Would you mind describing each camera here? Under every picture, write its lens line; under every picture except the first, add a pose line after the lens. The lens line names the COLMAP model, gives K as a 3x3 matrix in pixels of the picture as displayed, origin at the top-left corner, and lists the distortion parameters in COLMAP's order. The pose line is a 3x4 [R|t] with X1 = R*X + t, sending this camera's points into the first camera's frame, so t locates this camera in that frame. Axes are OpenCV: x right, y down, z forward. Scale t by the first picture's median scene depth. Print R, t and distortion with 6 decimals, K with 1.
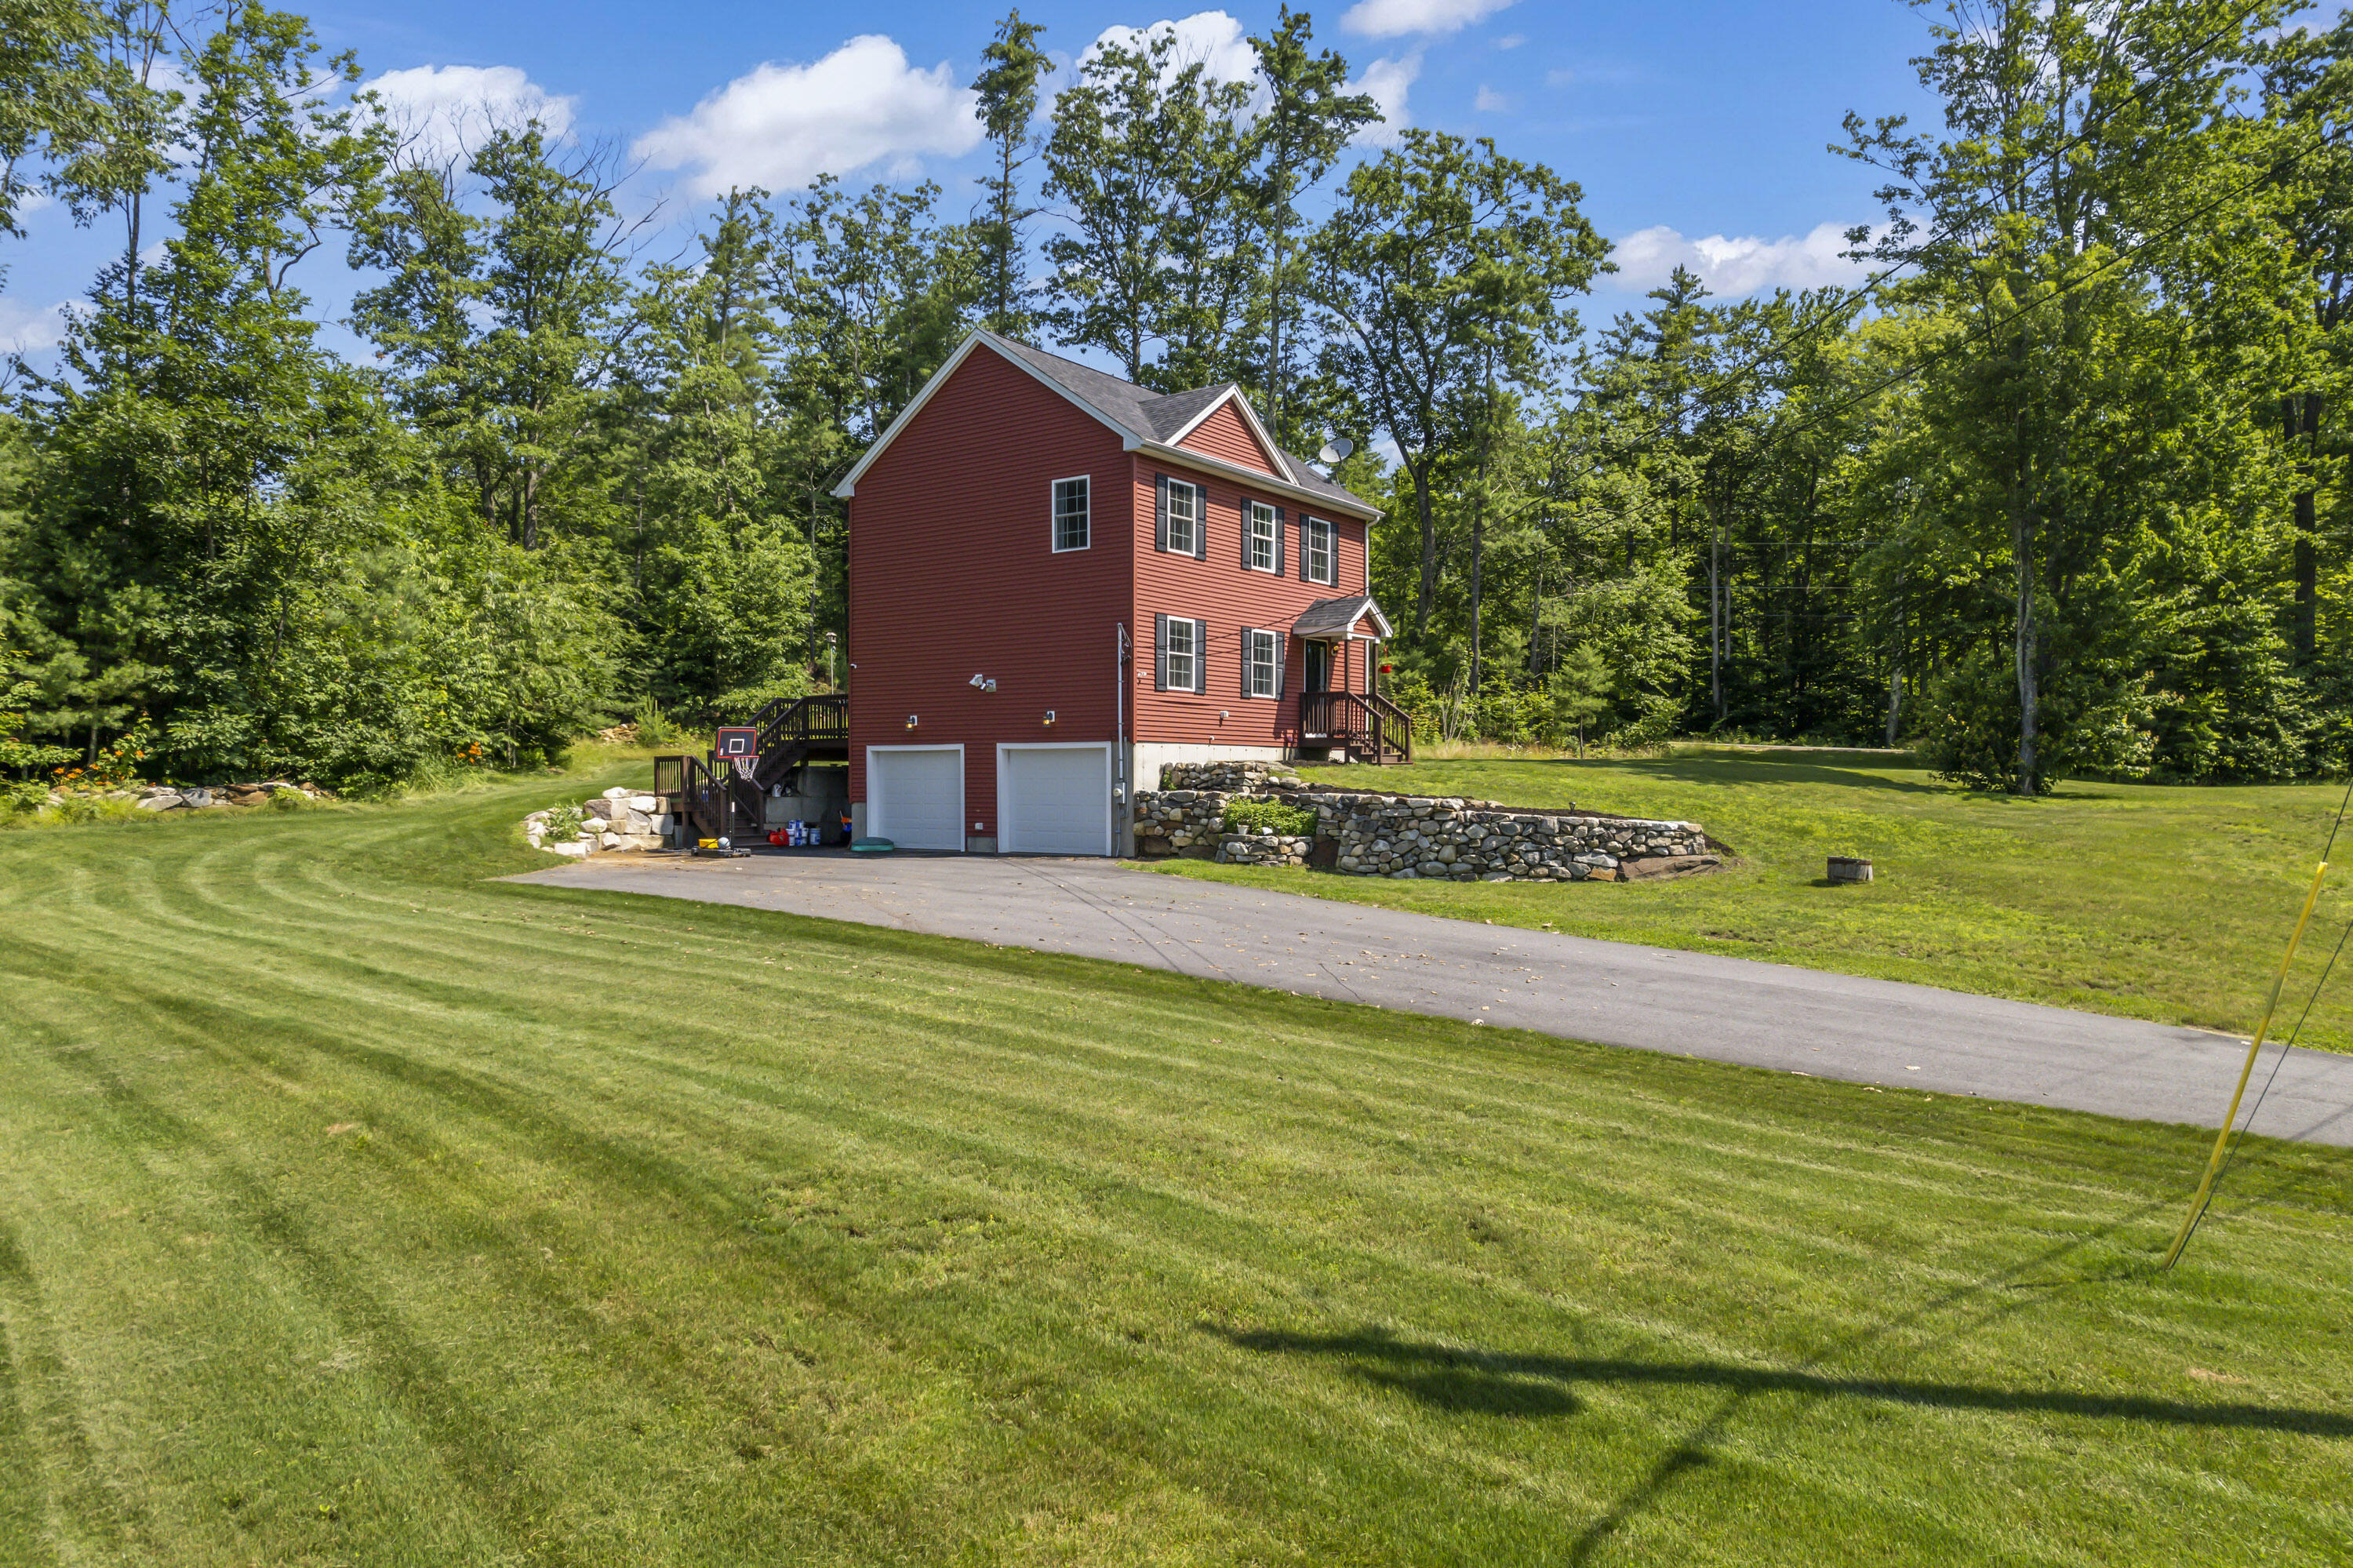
lens RADIAL K [[1512.9, 0, 1165.4], [0, 1512.9, 811.3], [0, 0, 1]] dist [-0.061104, 0.038434]
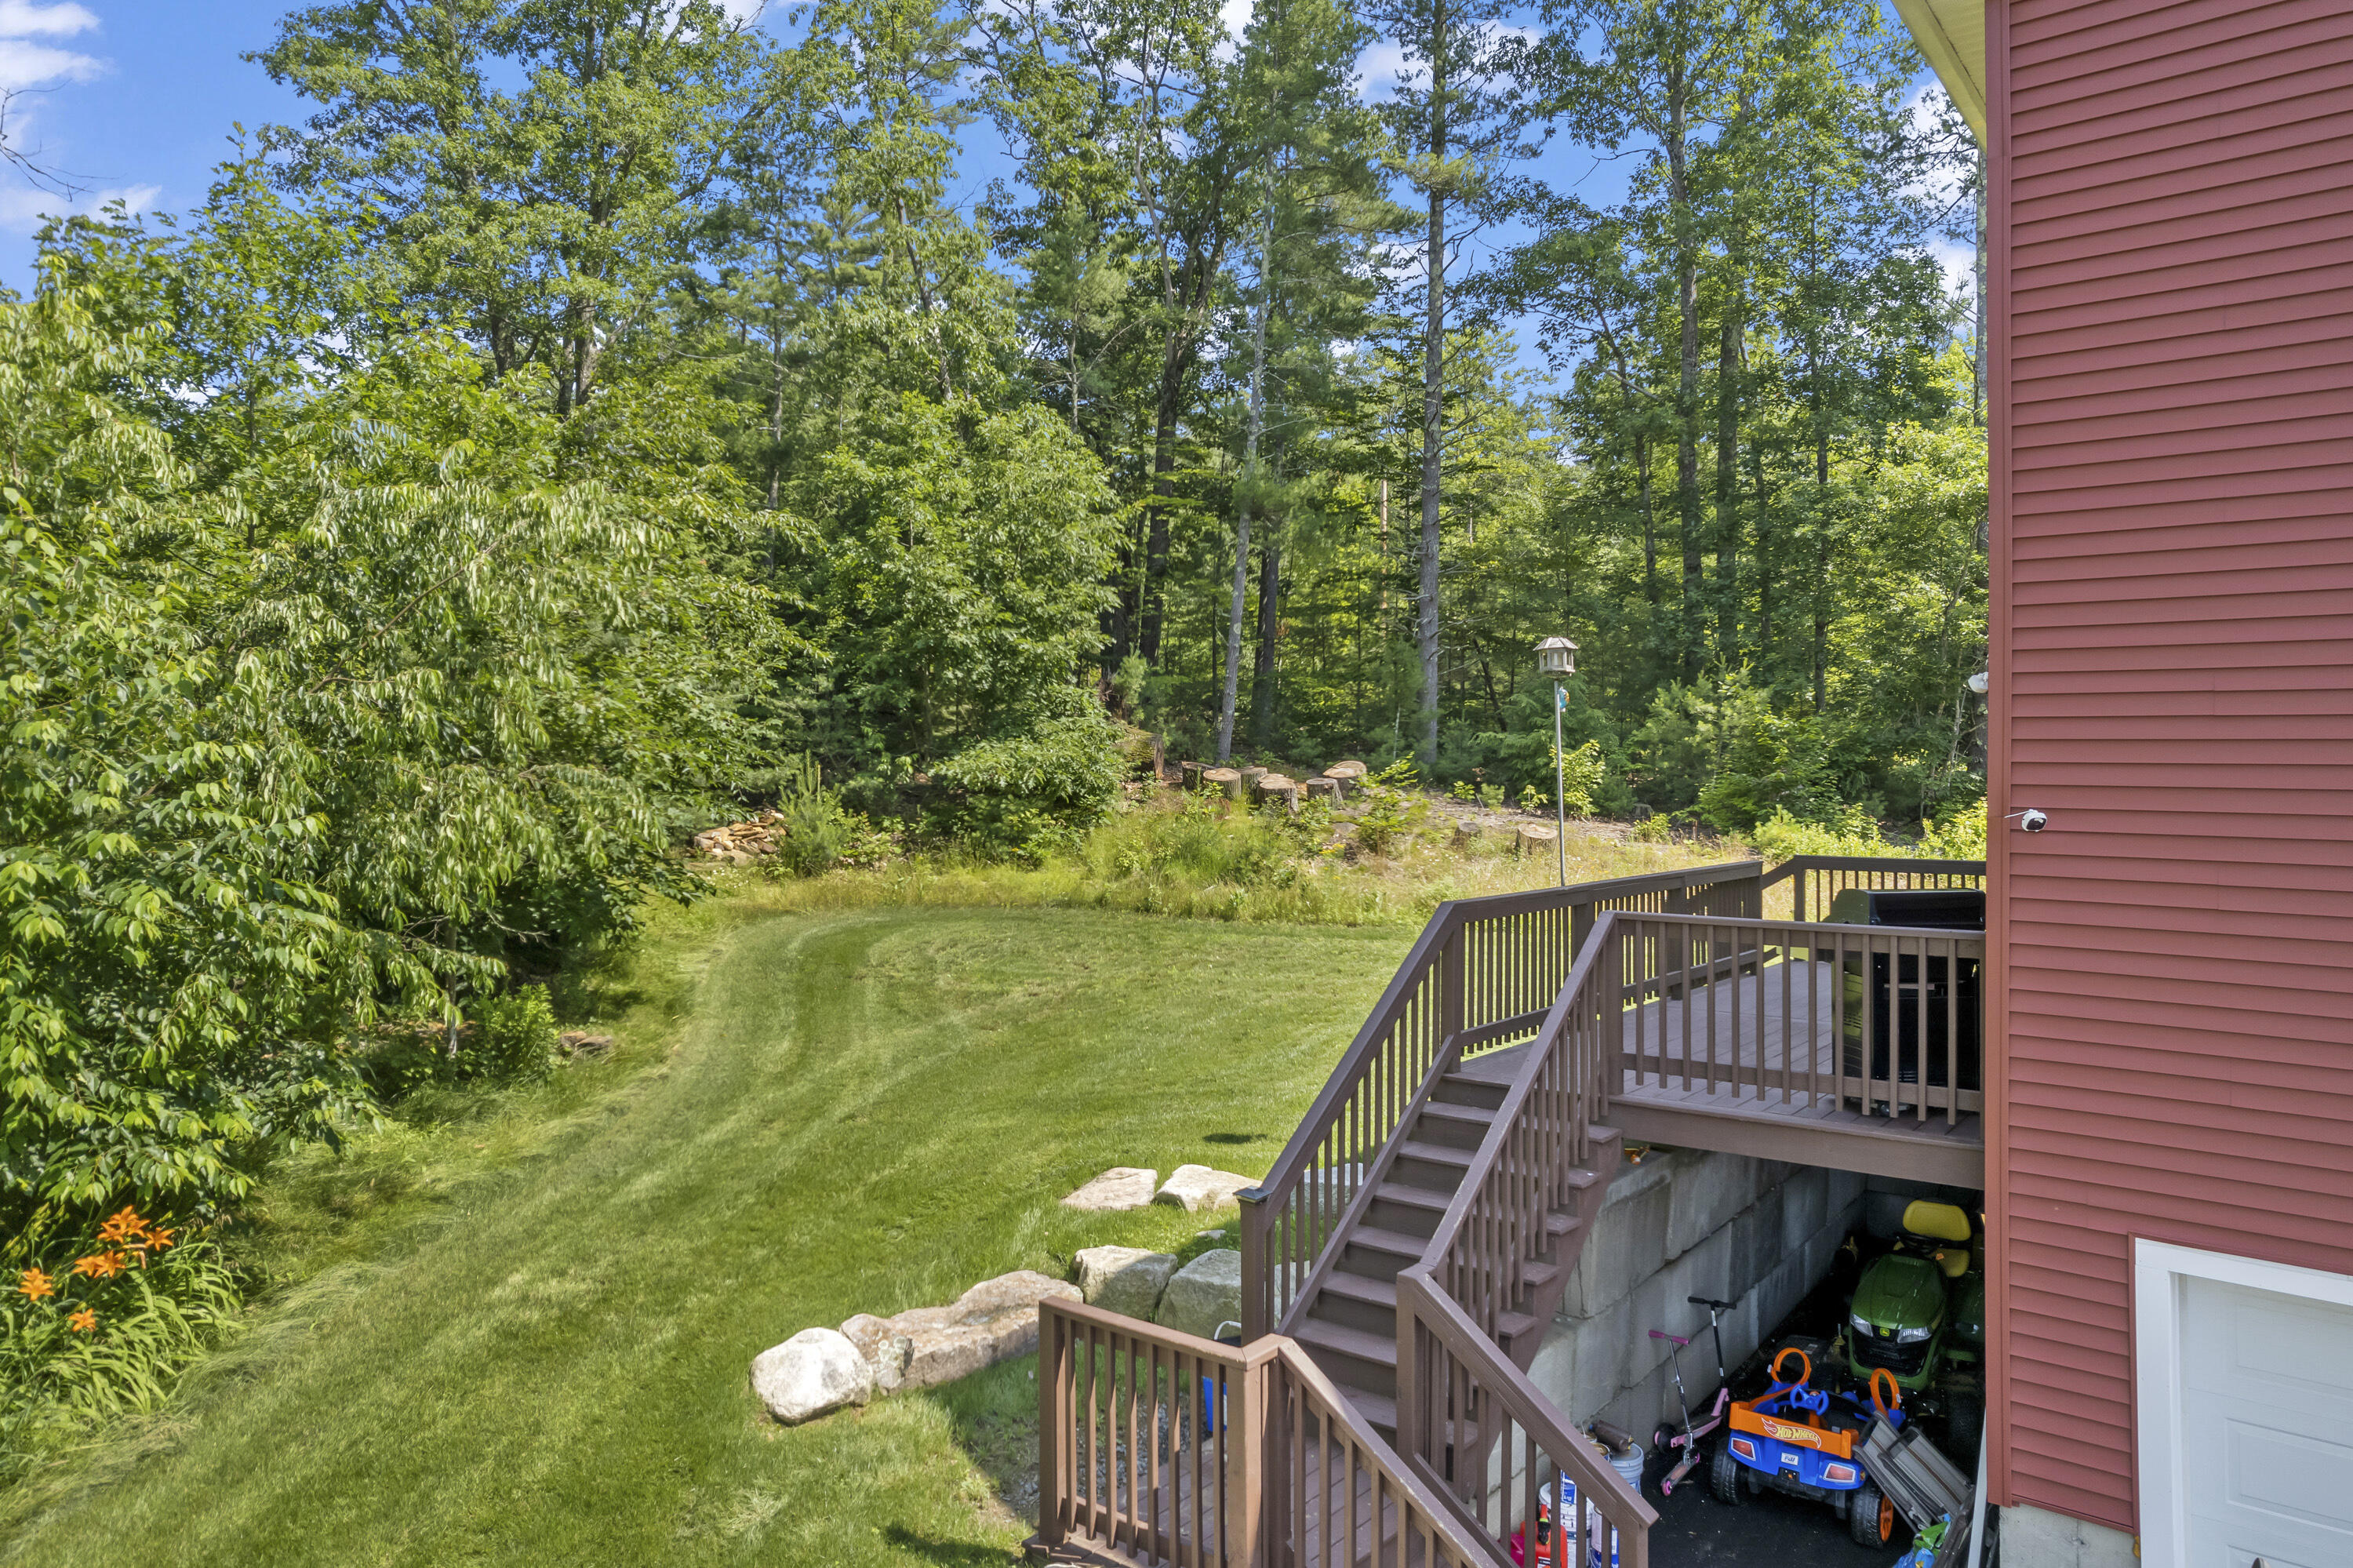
lens RADIAL K [[1512.9, 0, 1181.3], [0, 1512.9, 738.3], [0, 0, 1]] dist [-0.061104, 0.038434]
pose [[0.999192, 0.006003, -0.039730, -0.208575], [-0.007507, 0.999257, -0.037806, -0.066339], [0.039473, 0.038074, 0.998495, 0.533623]]
